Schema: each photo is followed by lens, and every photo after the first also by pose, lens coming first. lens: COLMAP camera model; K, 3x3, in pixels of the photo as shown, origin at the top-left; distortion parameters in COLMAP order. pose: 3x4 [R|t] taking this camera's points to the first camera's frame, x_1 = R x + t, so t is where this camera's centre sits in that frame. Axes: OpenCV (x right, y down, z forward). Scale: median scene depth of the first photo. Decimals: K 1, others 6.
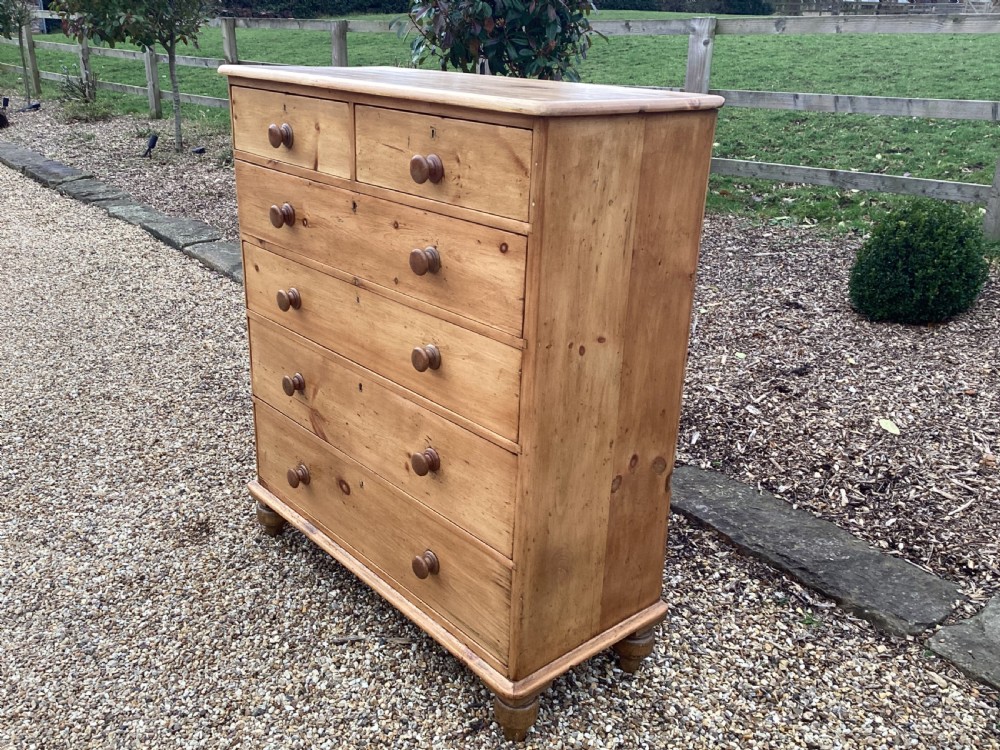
lens RADIAL K [[895.8, 0, 497.5], [0, 895.8, 374.6], [0, 0, 1]] dist [0.102879, -0.170402]
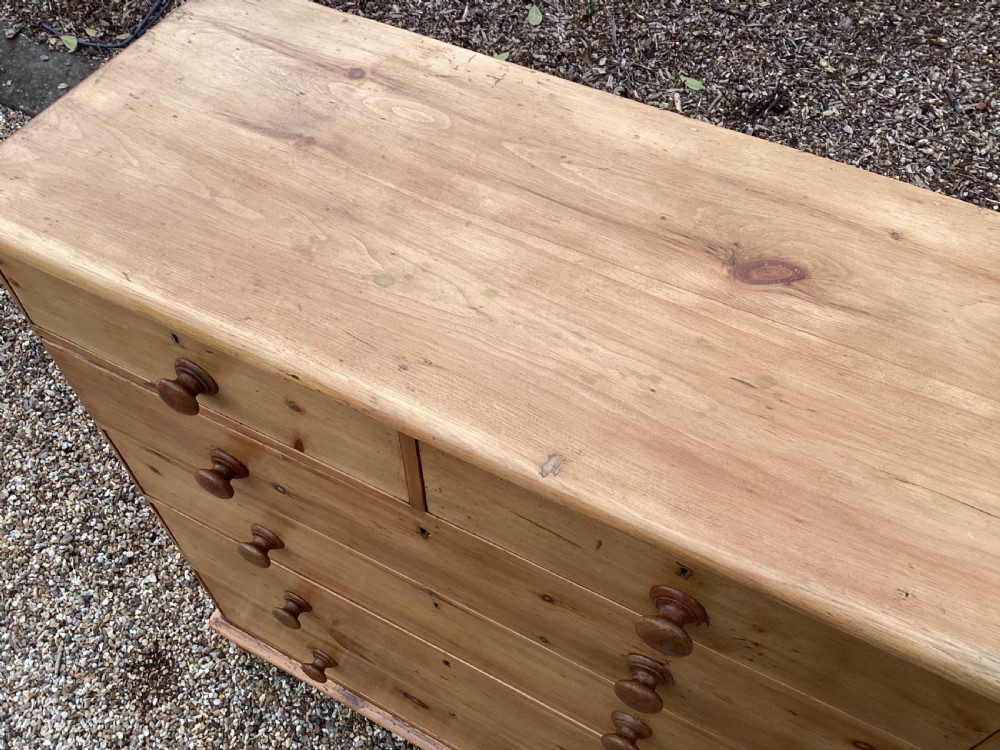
lens RADIAL K [[922.6, 0, 500.0], [0, 922.6, 375.0], [0, 0, 1]] dist [0.002627, -0.012569]
pose [[0.934197, -0.308408, 0.179335, -0.168594], [0.163140, 0.816340, 0.554053, -0.496272], [-0.317273, -0.488338, 0.812936, 0.550440]]
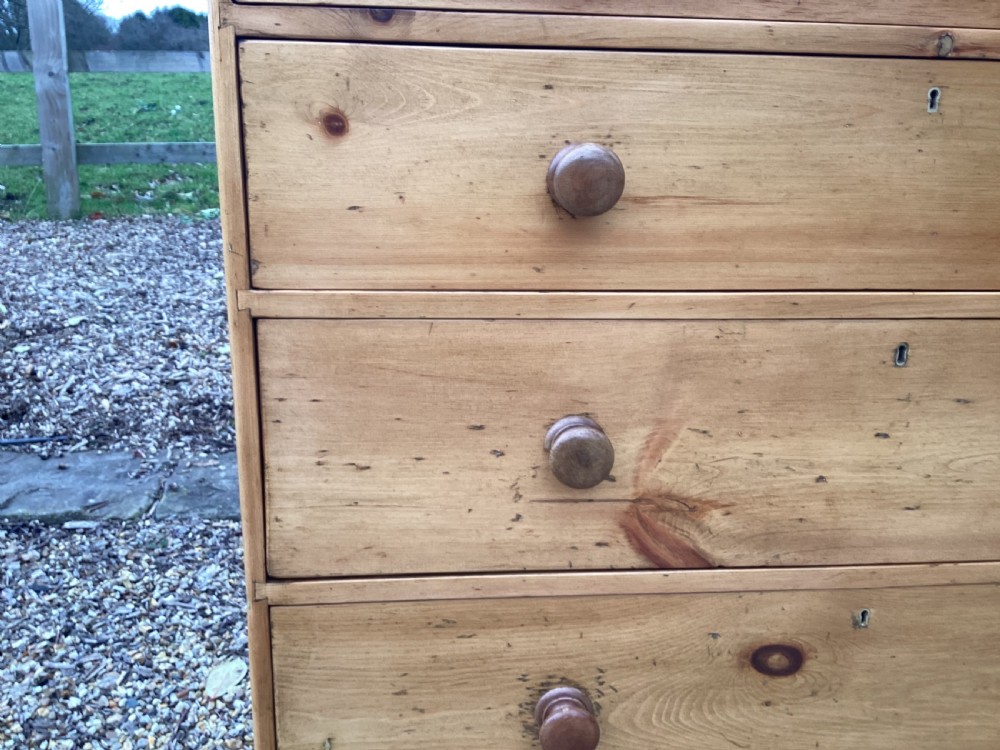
lens RADIAL K [[919.2, 0, 497.4], [0, 919.2, 375.0], [0, 0, 1]] dist [0.082880, -0.185684]
pose [[0.589522, -0.238023, 0.771887, -0.539518], [0.289810, 0.954301, 0.072933, -0.053202], [-0.753972, 0.180705, 0.631563, 0.870466]]
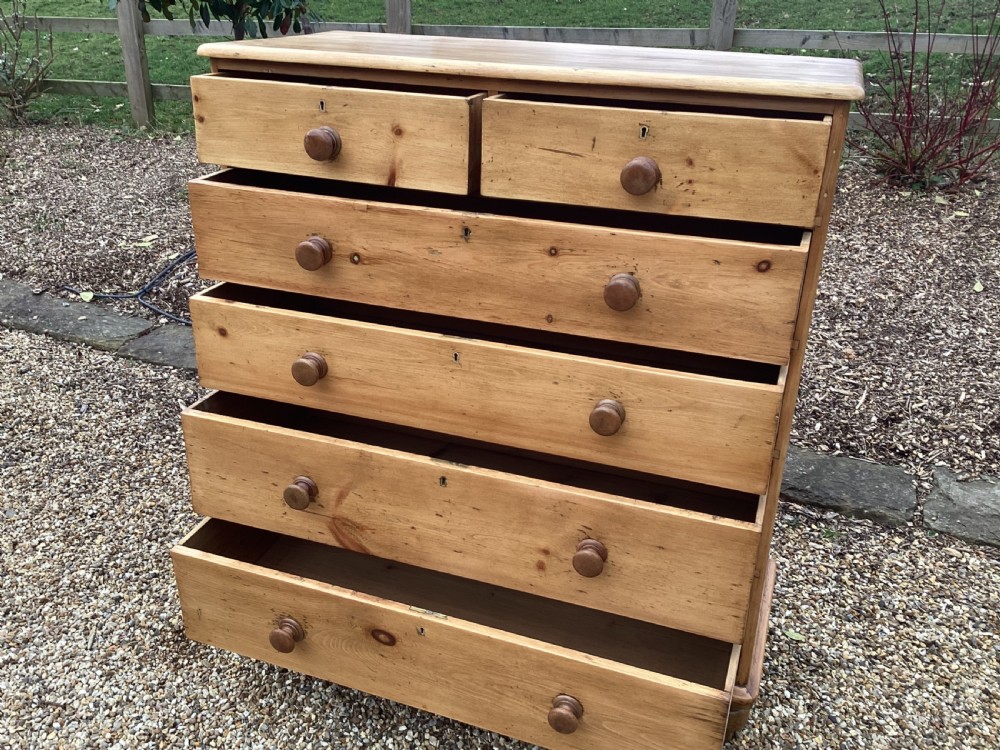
lens RADIAL K [[903.5, 0, 500.0], [0, 903.5, 375.0], [0, 0, 1]] dist [0.087840, -0.160125]
pose [[0.876754, -0.206919, 0.434151, -0.497769], [0.173594, 0.978014, 0.115560, -0.126274], [-0.448518, -0.025952, 0.893397, 0.223498]]
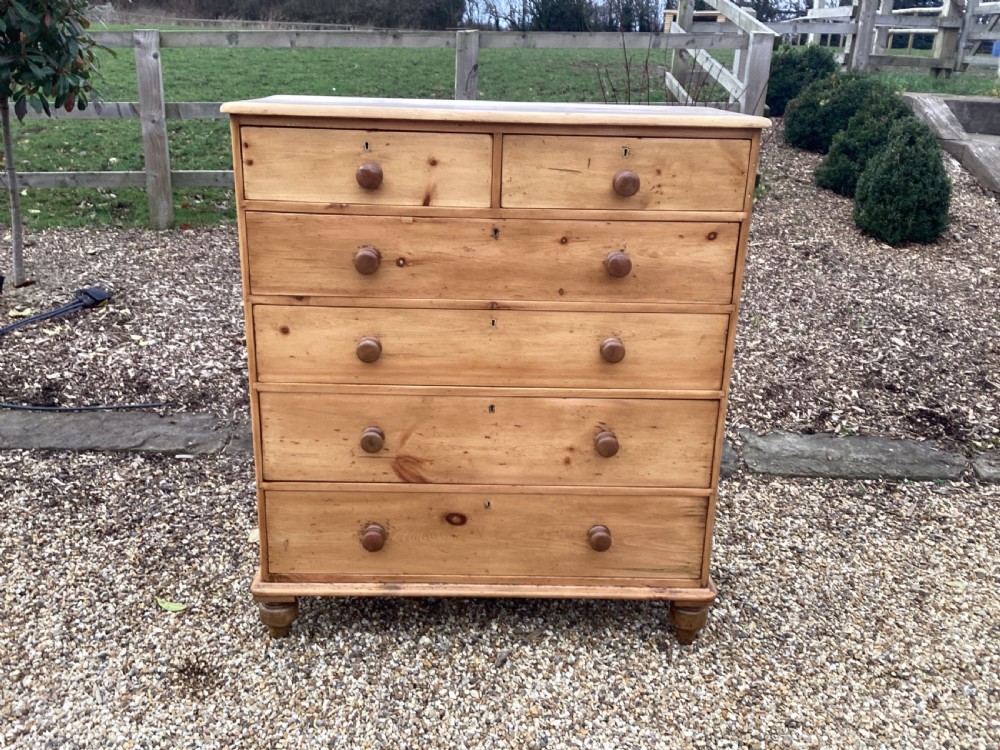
lens RADIAL K [[903.5, 0, 500.0], [0, 903.5, 375.0], [0, 0, 1]] dist [0.087840, -0.160125]
pose [[0.645202, -0.263305, 0.717206, -0.859385], [0.265677, 0.957475, 0.112509, -0.133496], [-0.716331, 0.117954, 0.687719, 0.277397]]
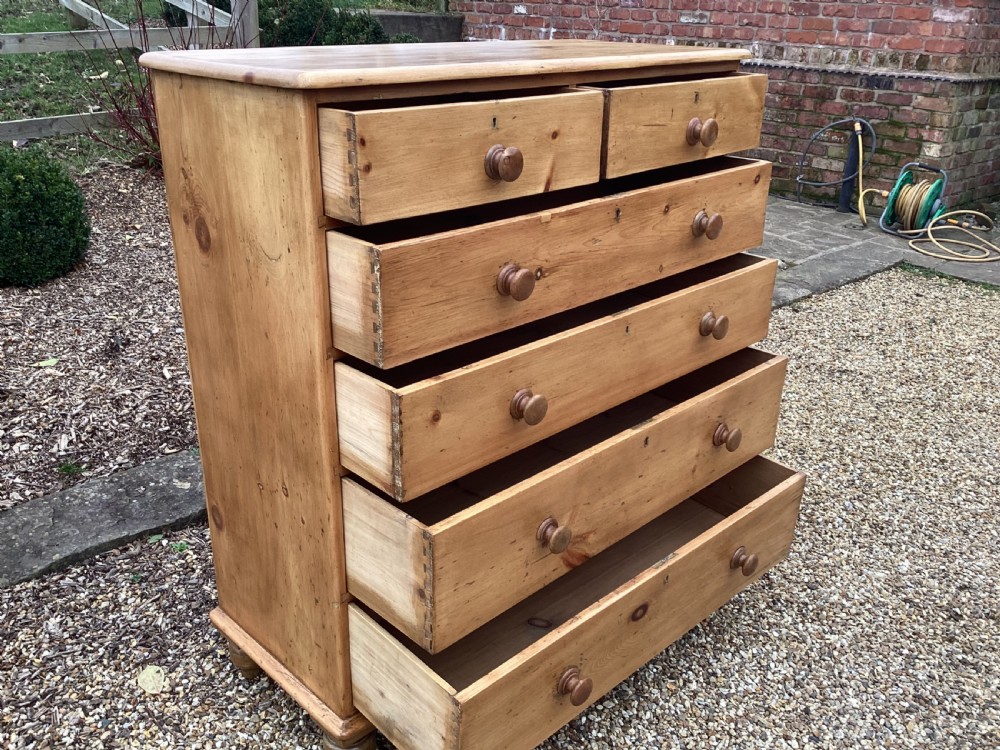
lens RADIAL K [[898.3, 0, 496.2], [0, 898.3, 375.4], [0, 0, 1]] dist [0.072564, -0.109262]
pose [[-0.048996, -0.421813, 0.905358, -0.936328], [0.337742, 0.846054, 0.412460, -0.393990], [-0.939963, 0.325986, 0.101011, 0.942535]]
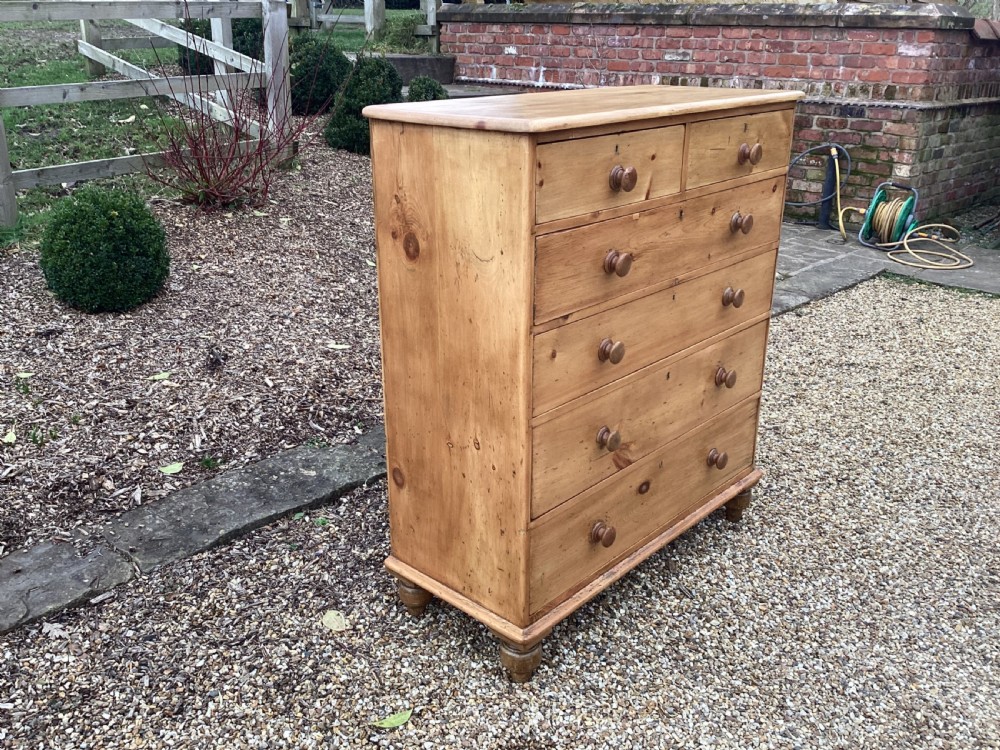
lens RADIAL K [[895.8, 0, 497.5], [0, 895.8, 374.6], [0, 0, 1]] dist [0.102879, -0.170402]
pose [[-0.104066, -0.387682, 0.915900, -1.134023], [0.348536, 0.848286, 0.398664, -0.498045], [-0.931500, 0.360711, 0.046843, 1.125948]]
